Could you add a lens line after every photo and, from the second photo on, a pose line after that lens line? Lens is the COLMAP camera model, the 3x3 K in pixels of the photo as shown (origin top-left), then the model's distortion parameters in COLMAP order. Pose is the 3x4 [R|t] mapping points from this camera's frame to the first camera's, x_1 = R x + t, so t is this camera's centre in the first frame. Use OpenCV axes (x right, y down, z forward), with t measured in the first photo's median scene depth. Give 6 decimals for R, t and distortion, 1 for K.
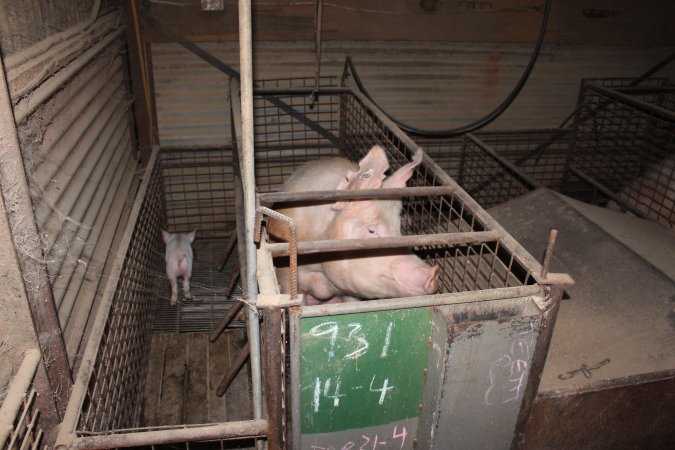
lens RADIAL K [[561.5, 0, 332.2], [0, 561.5, 225.3], [0, 0, 1]] dist [-0.150427, 0.124048]
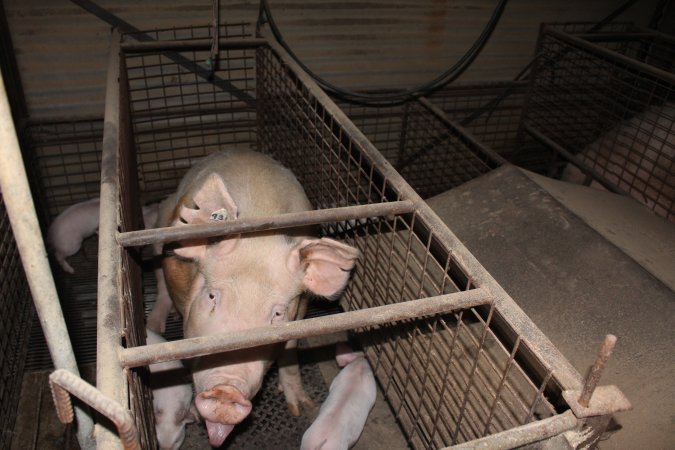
lens RADIAL K [[561.5, 0, 332.2], [0, 561.5, 225.3], [0, 0, 1]] dist [-0.150427, 0.124048]
pose [[0.991715, -0.044851, 0.120375, 0.016272], [0.031107, 0.993026, 0.113720, -0.063823], [-0.124636, -0.109034, 0.986193, 0.168566]]
